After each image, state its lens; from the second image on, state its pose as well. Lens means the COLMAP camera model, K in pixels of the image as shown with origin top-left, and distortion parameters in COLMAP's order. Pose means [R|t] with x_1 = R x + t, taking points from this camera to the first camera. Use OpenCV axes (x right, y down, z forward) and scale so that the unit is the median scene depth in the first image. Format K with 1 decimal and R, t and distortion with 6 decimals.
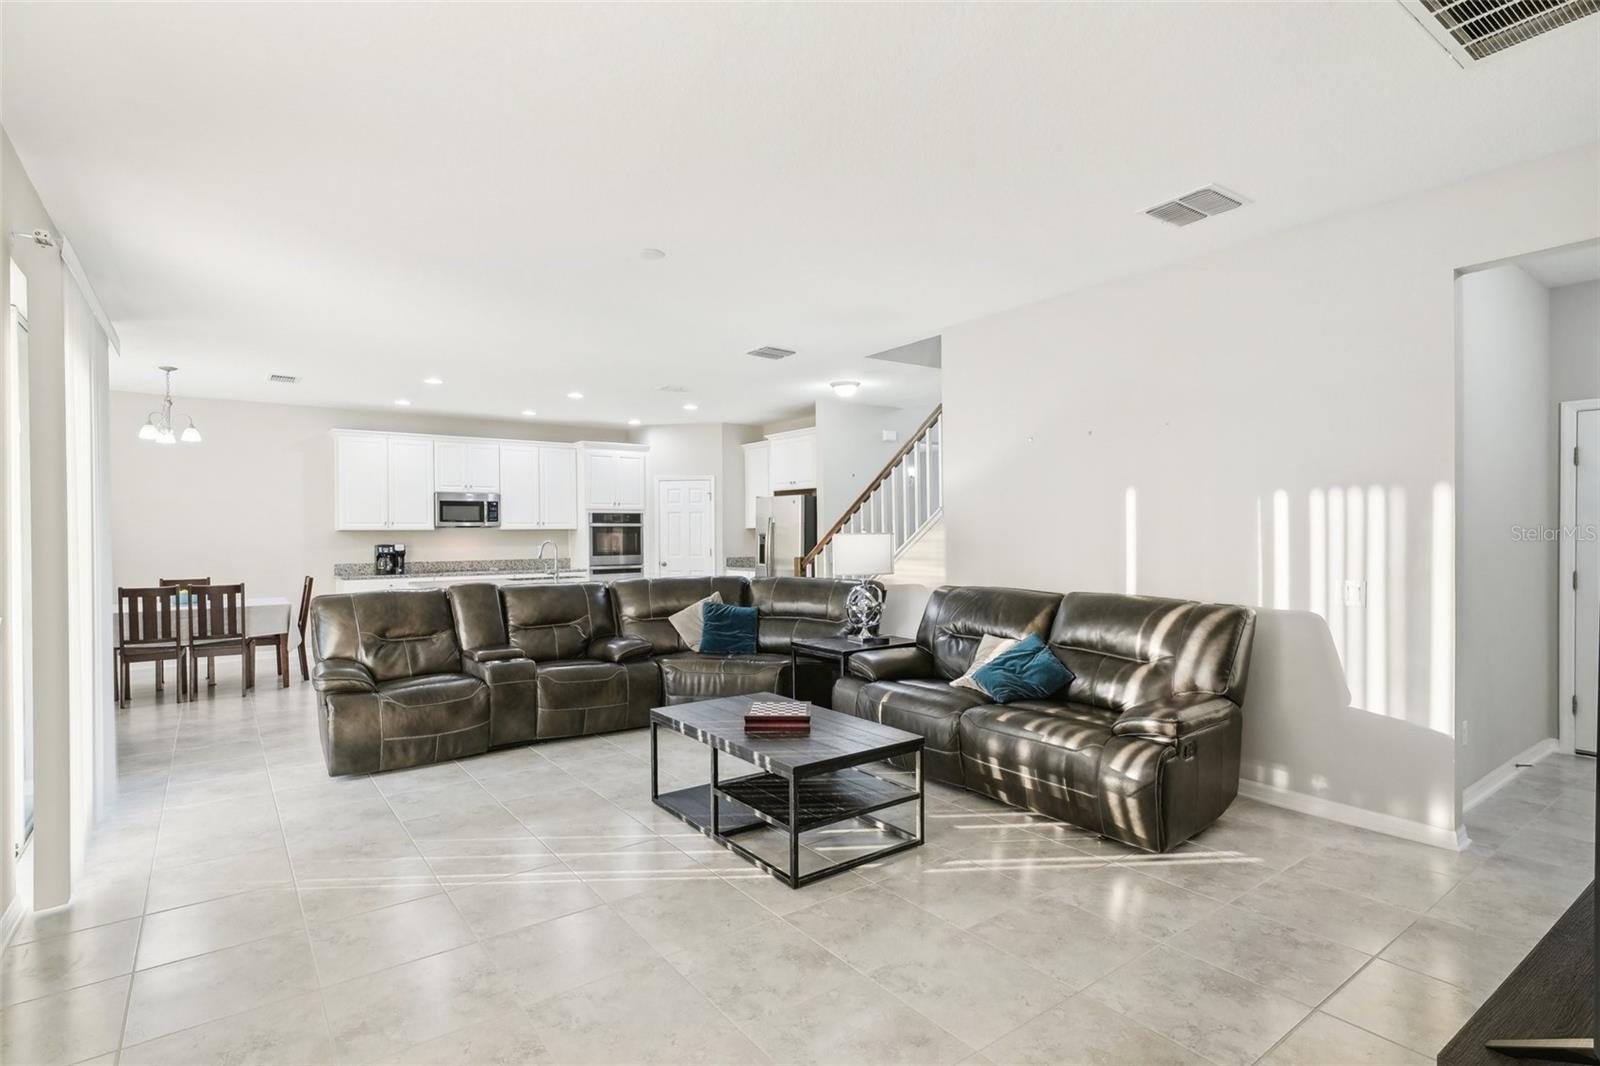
lens RADIAL K [[790.2, 0, 808.5], [0, 790.2, 542.2], [0, 0, 1]] dist [0.001417, 0.000532]
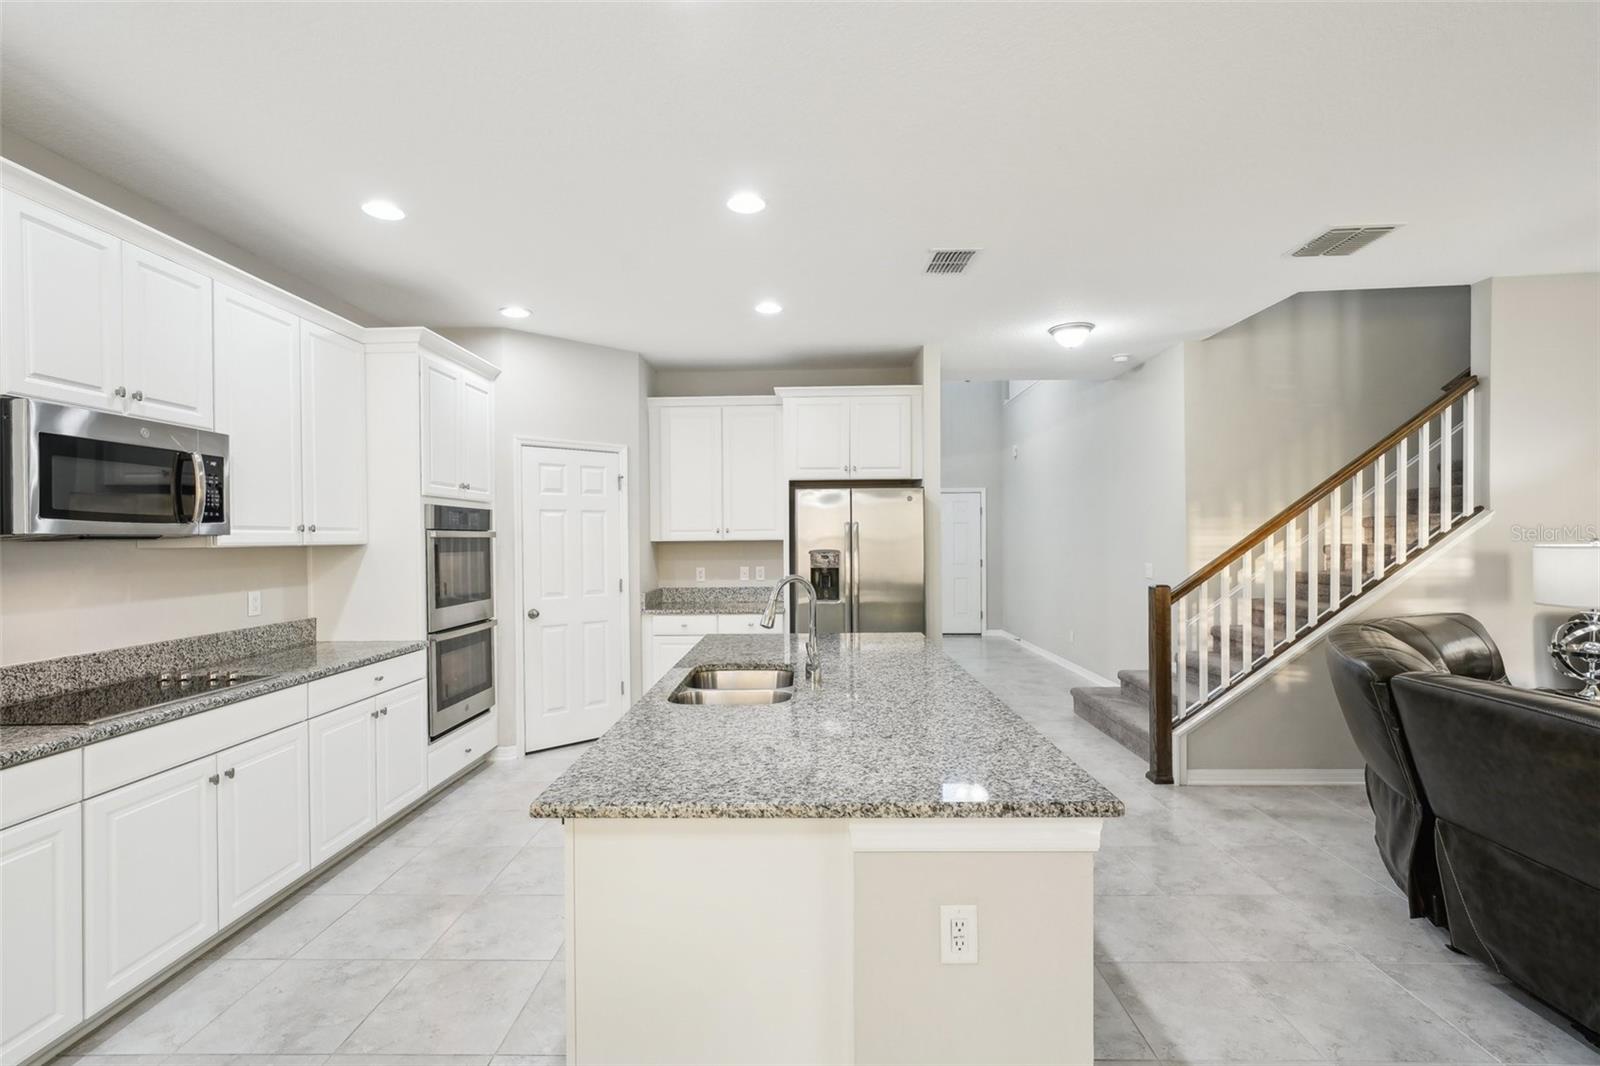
lens RADIAL K [[727.0, 0, 799.2], [0, 727.0, 542.1], [0, 0, 1]] dist [-0.000470, 0.000520]
pose [[0.627520, -0.005196, 0.778583, -0.490371], [0.018700, 0.999790, -0.008400, -0.011726], [-0.778376, 0.019831, 0.627486, 0.664008]]
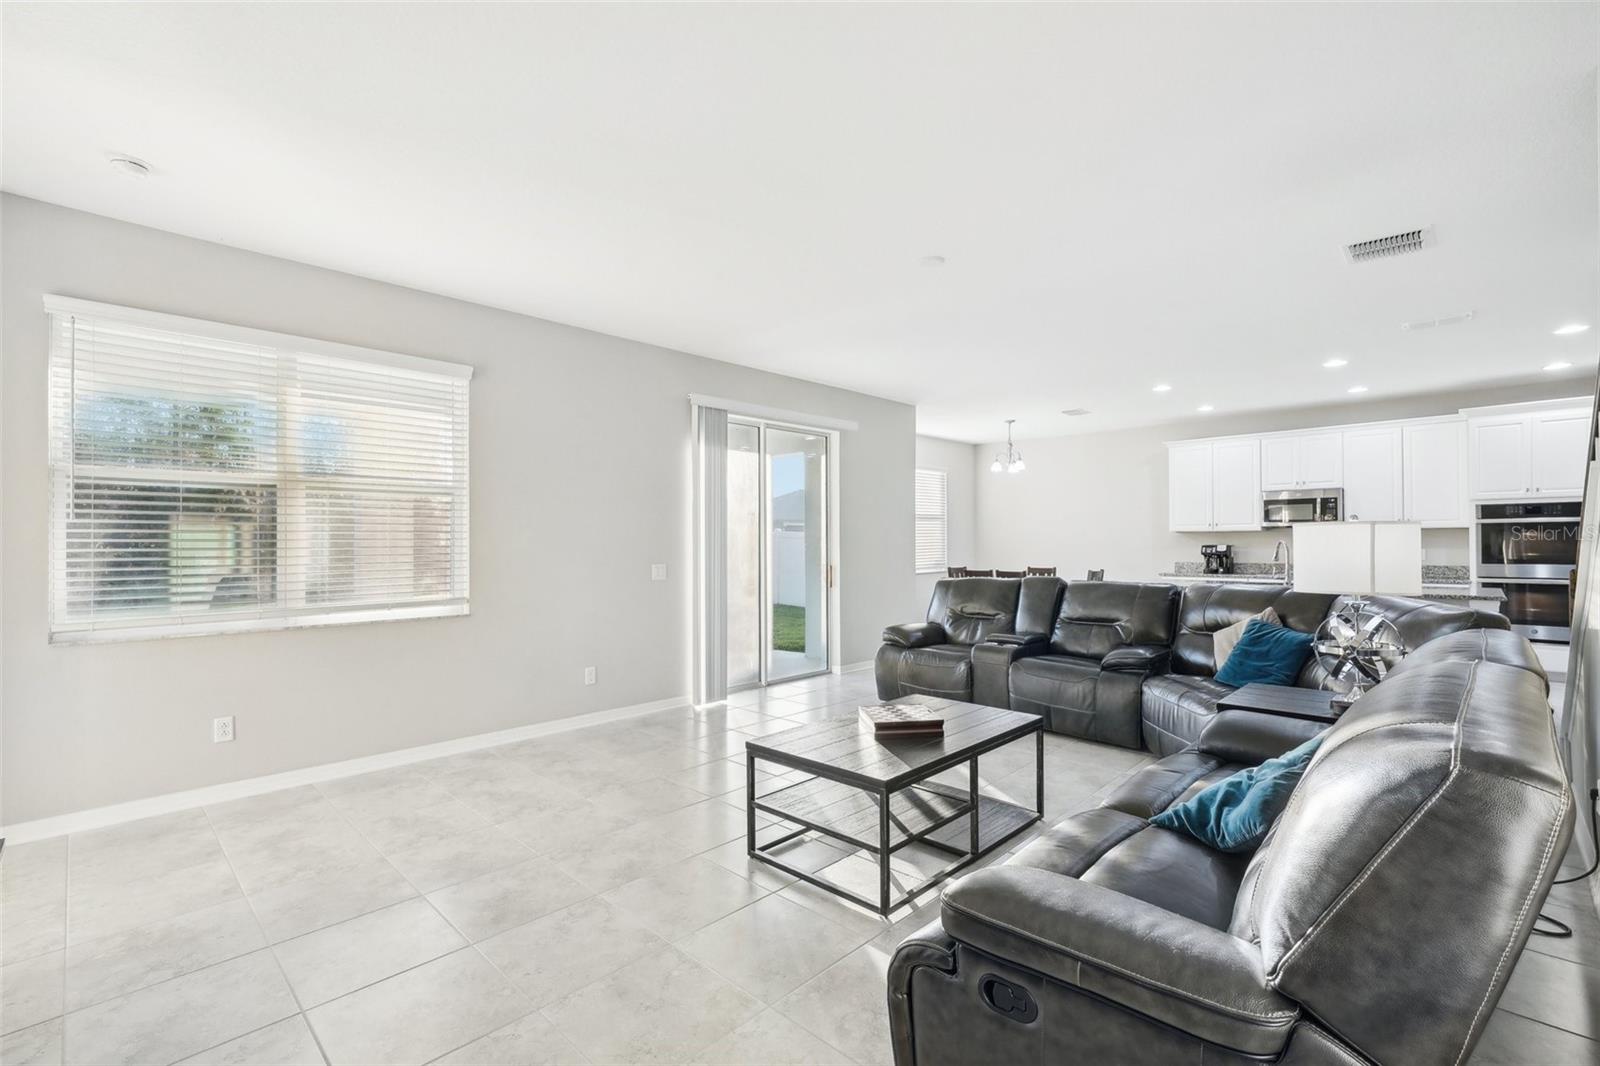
lens RADIAL K [[727.0, 0, 799.2], [0, 727.0, 542.1], [0, 0, 1]] dist [-0.000470, 0.000520]
pose [[0.161753, 0.002269, -0.986829, 0.314402], [-0.010200, 0.999948, 0.000628, 0.003900], [0.986779, 0.009964, 0.161768, 0.293738]]
